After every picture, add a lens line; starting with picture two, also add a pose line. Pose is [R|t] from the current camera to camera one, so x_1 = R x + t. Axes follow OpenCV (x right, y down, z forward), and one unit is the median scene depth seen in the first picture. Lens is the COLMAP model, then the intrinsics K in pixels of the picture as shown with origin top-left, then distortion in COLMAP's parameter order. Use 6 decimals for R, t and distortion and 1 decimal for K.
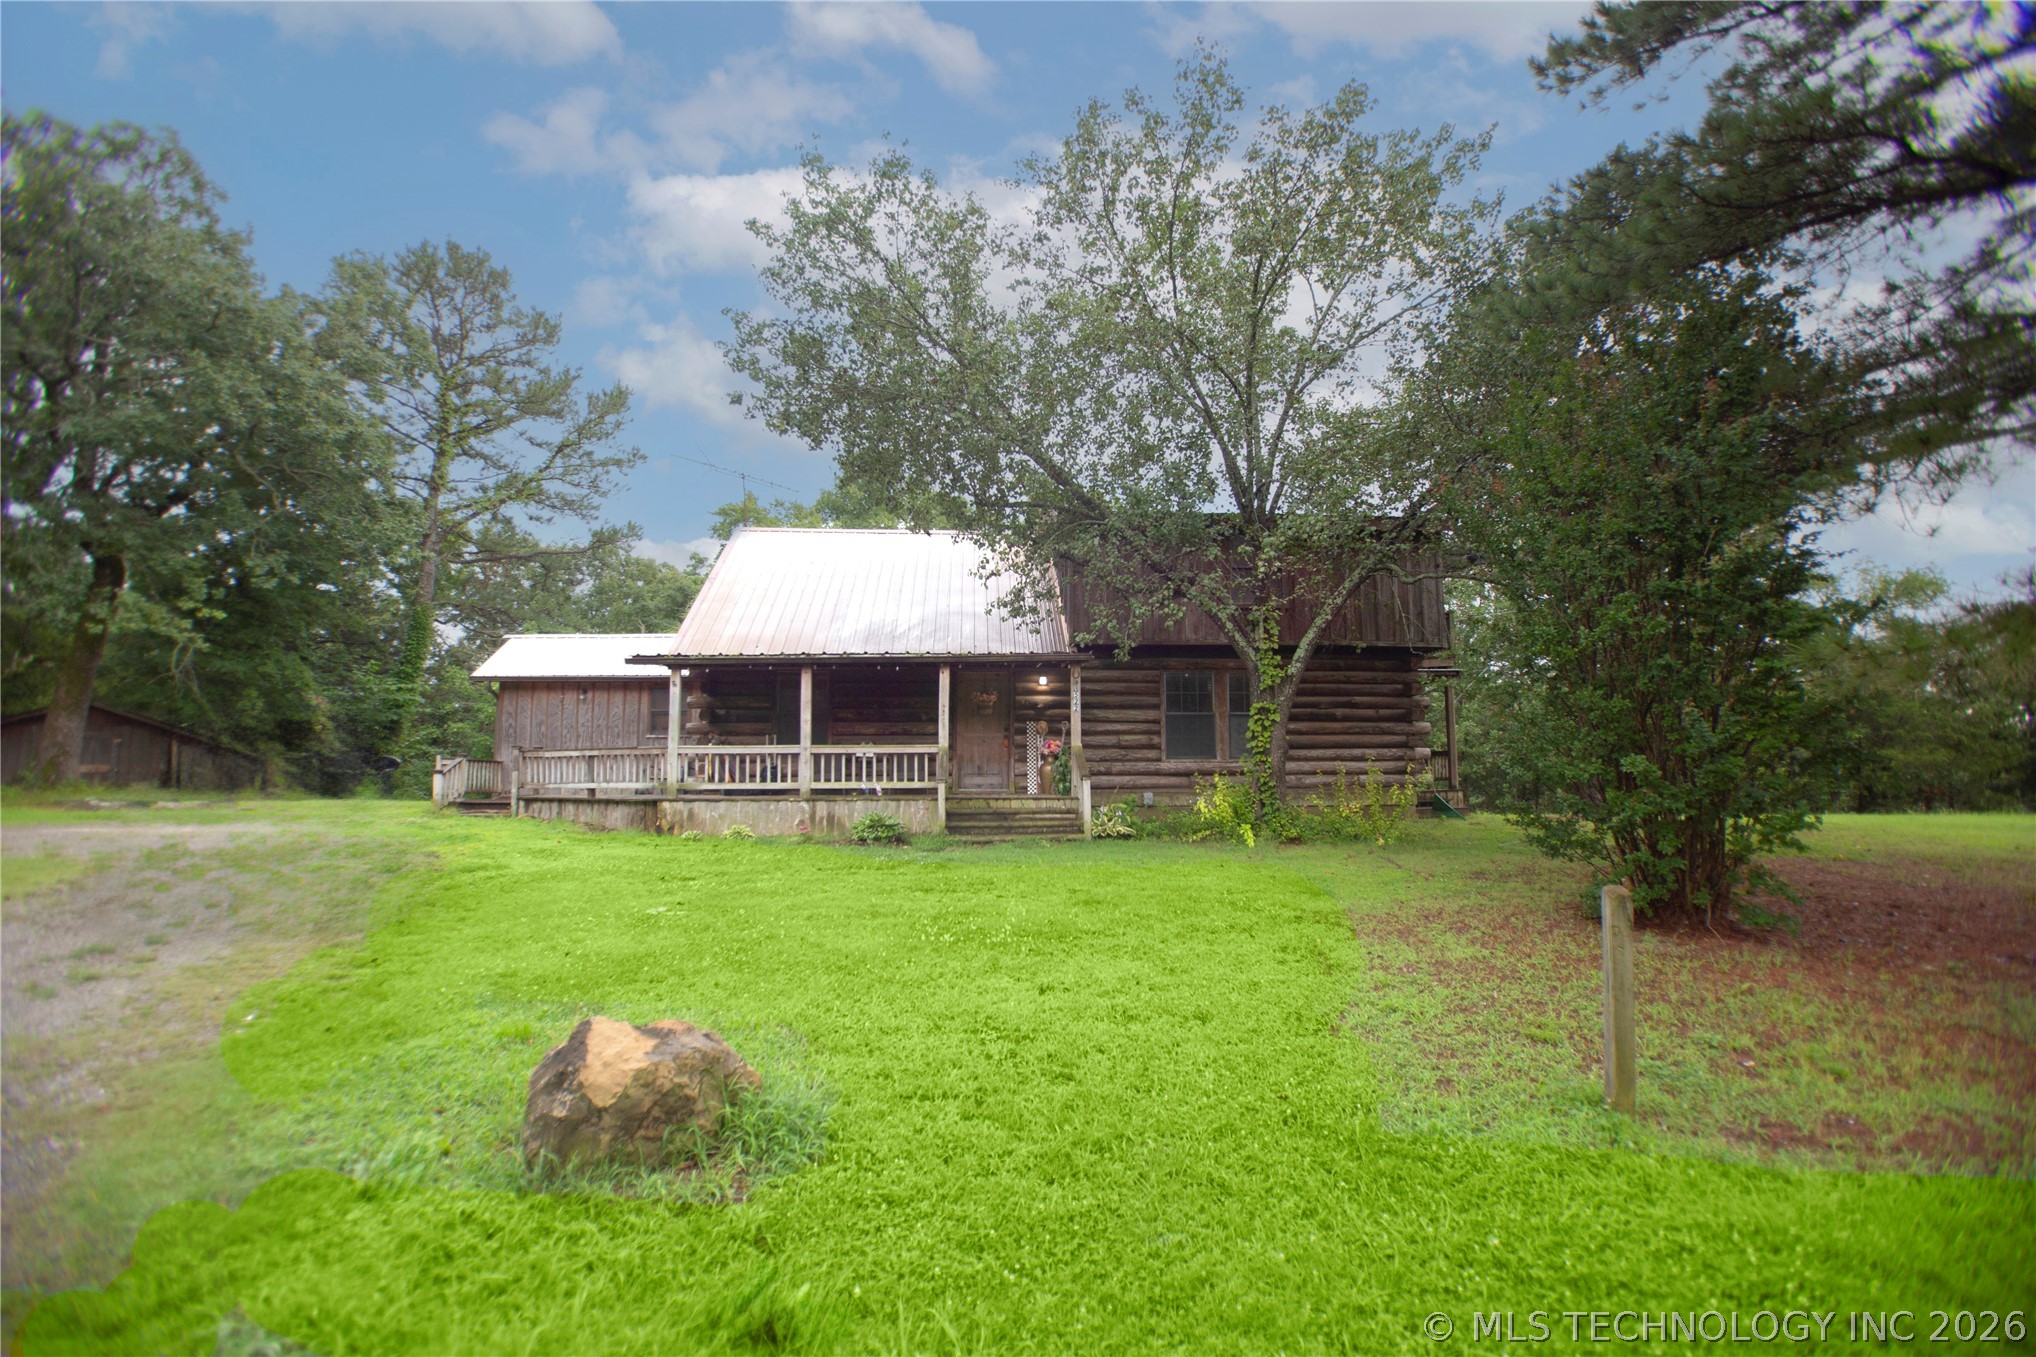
lens RADIAL K [[920.3, 0, 1013.4], [0, 920.3, 676.0], [0, 0, 1]] dist [-0.086808, 0.041190]
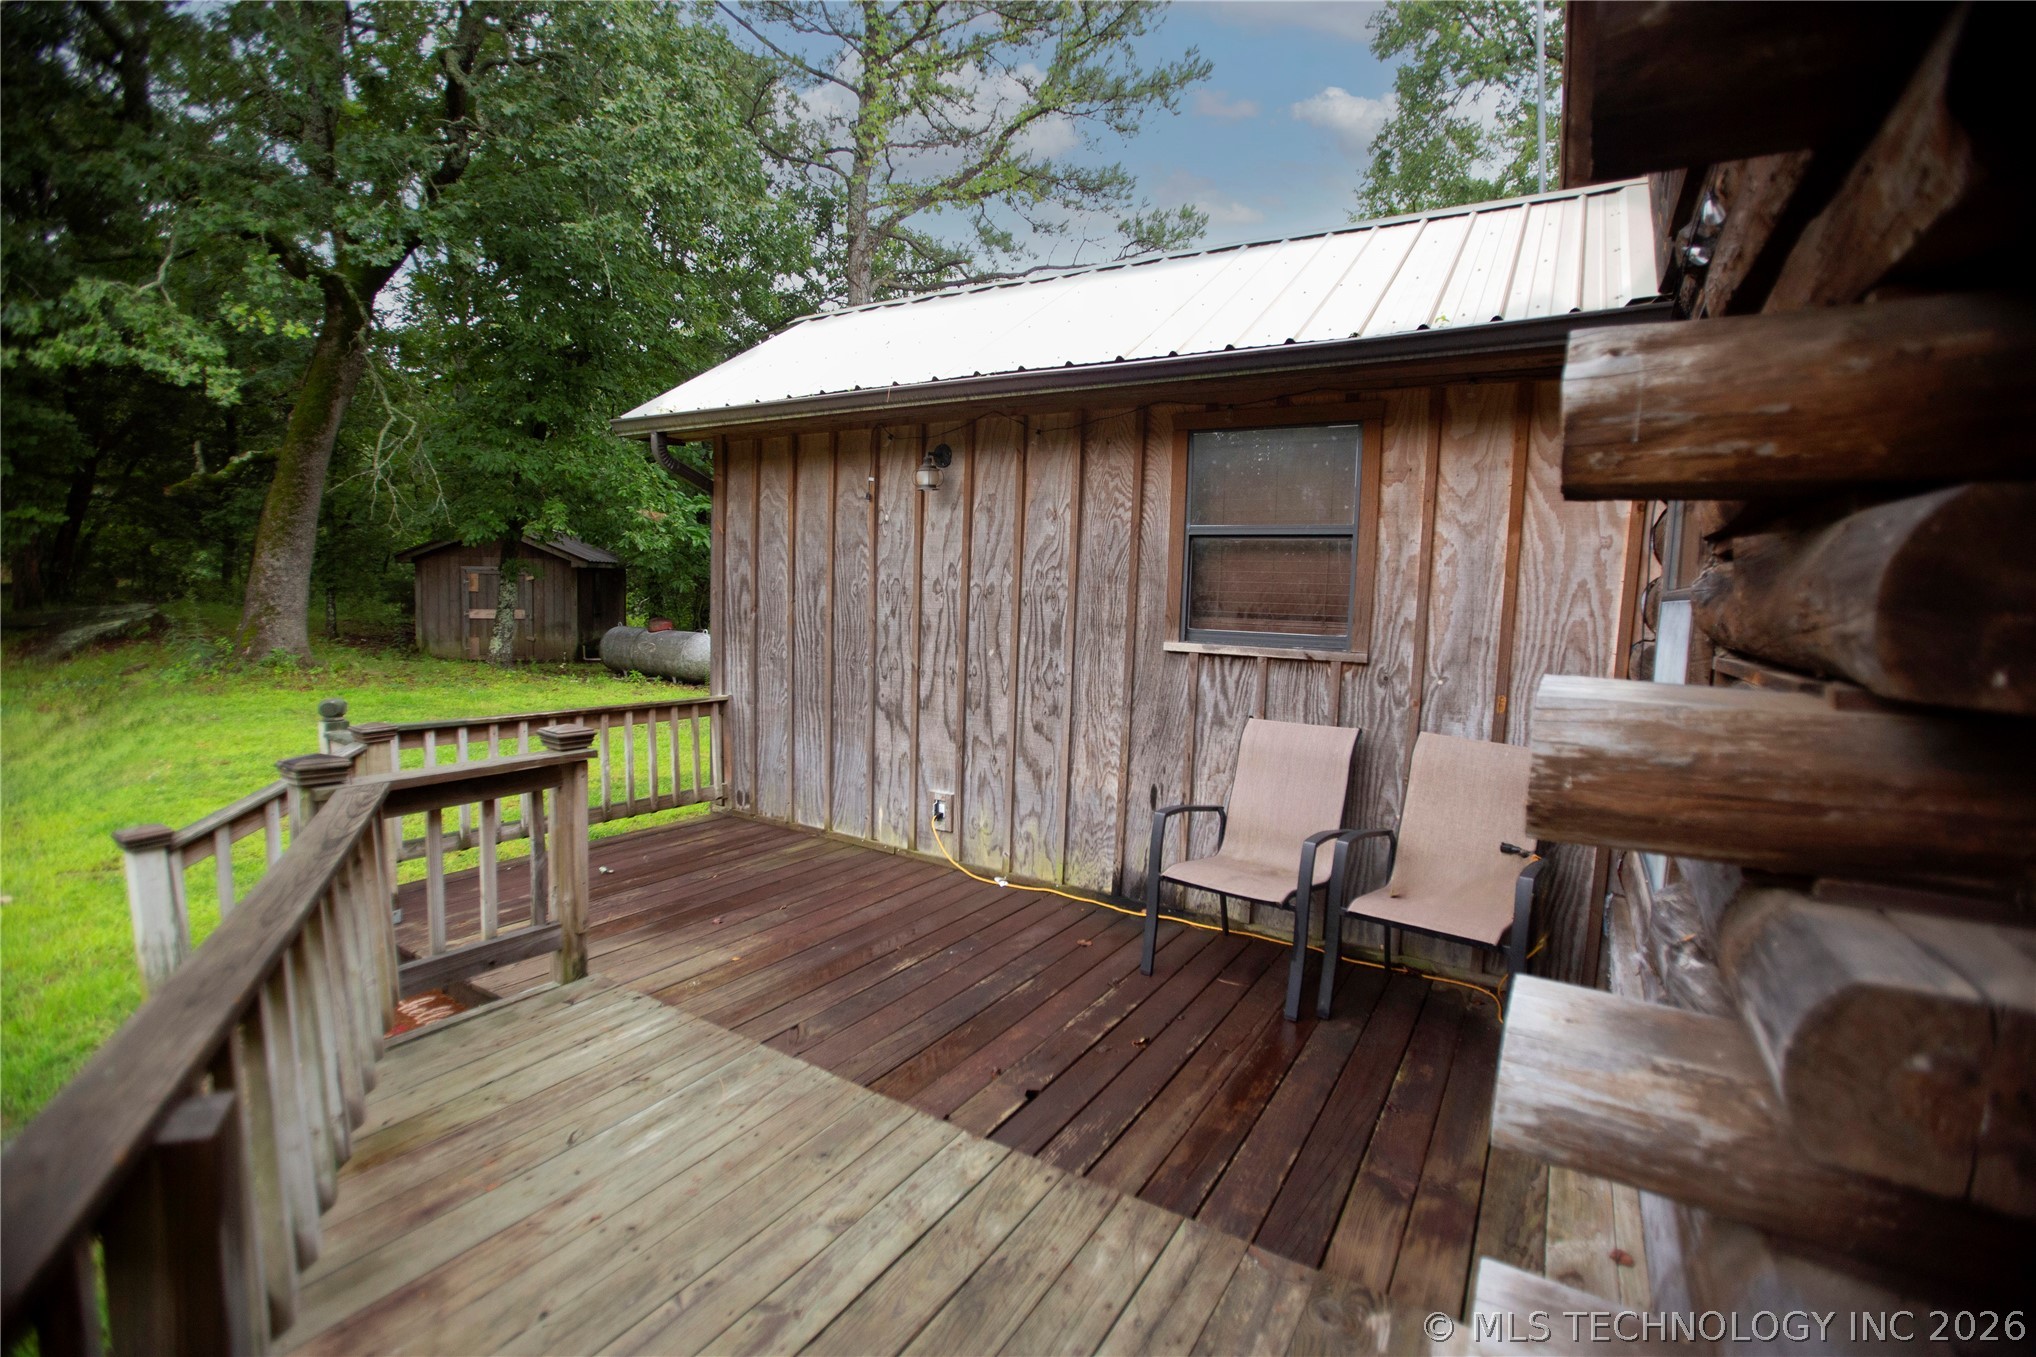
lens RADIAL K [[938.1, 0, 1018.0], [0, 938.1, 678.5], [0, 0, 1]] dist [-0.084059, 0.038300]
pose [[0.826971, 0.085297, -0.555736, -0.350890], [0.021122, 0.983015, 0.182308, 0.035944], [0.561847, -0.162502, 0.811123, 0.909305]]
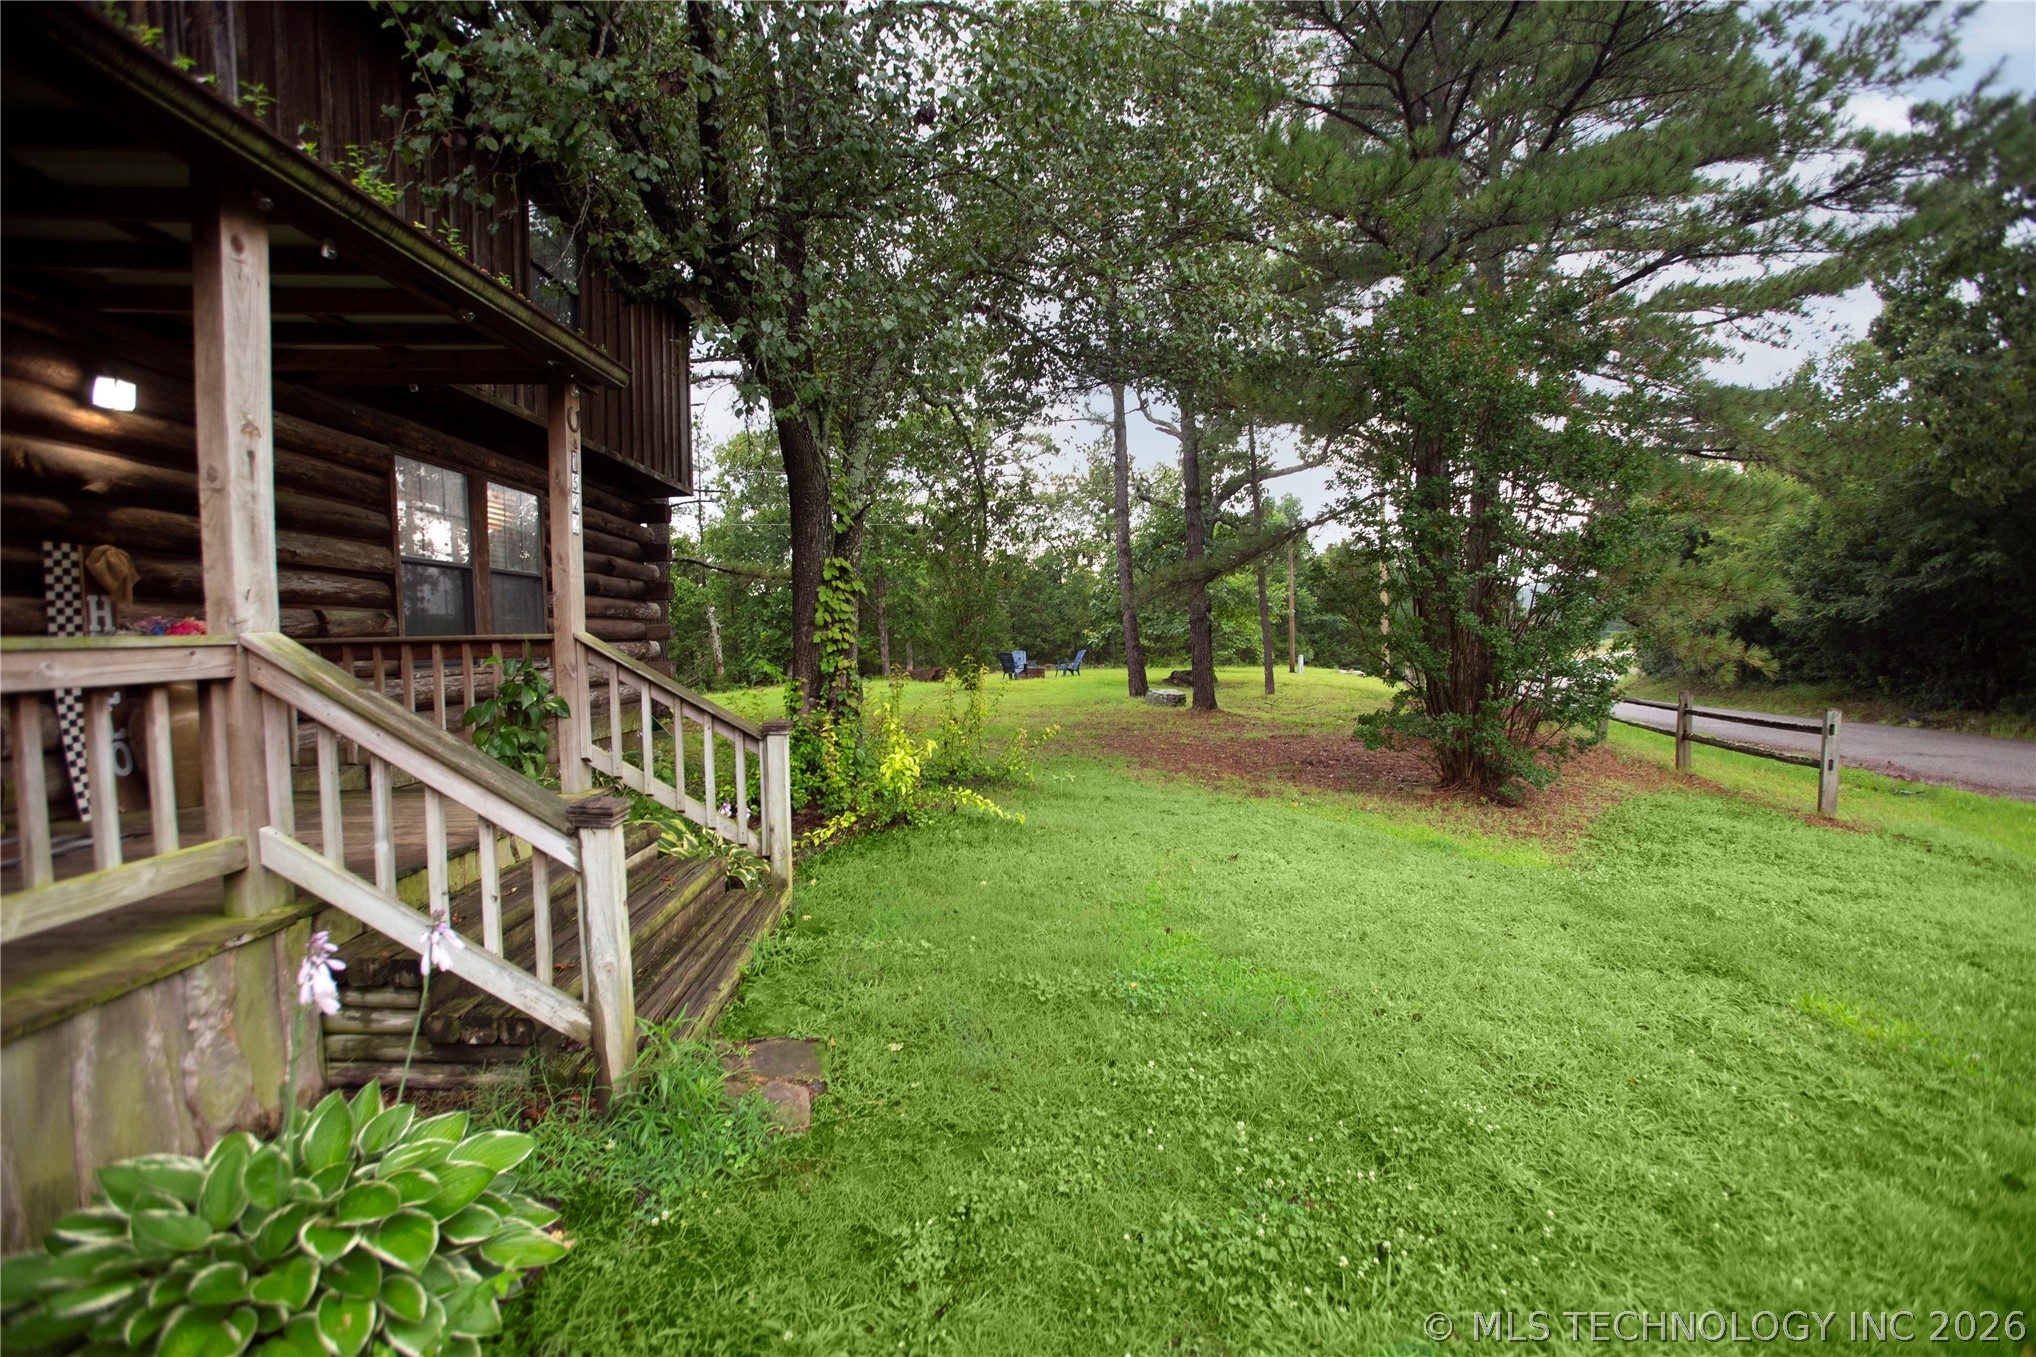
lens RADIAL K [[929.0, 0, 1014.4], [0, 929.0, 674.0], [0, 0, 1]] dist [-0.067982, 0.025684]
pose [[0.039010, -0.041880, 0.998361, -0.221577], [-0.081460, 0.995662, 0.044950, 0.053713], [-0.995913, -0.083080, 0.035429, 0.734183]]
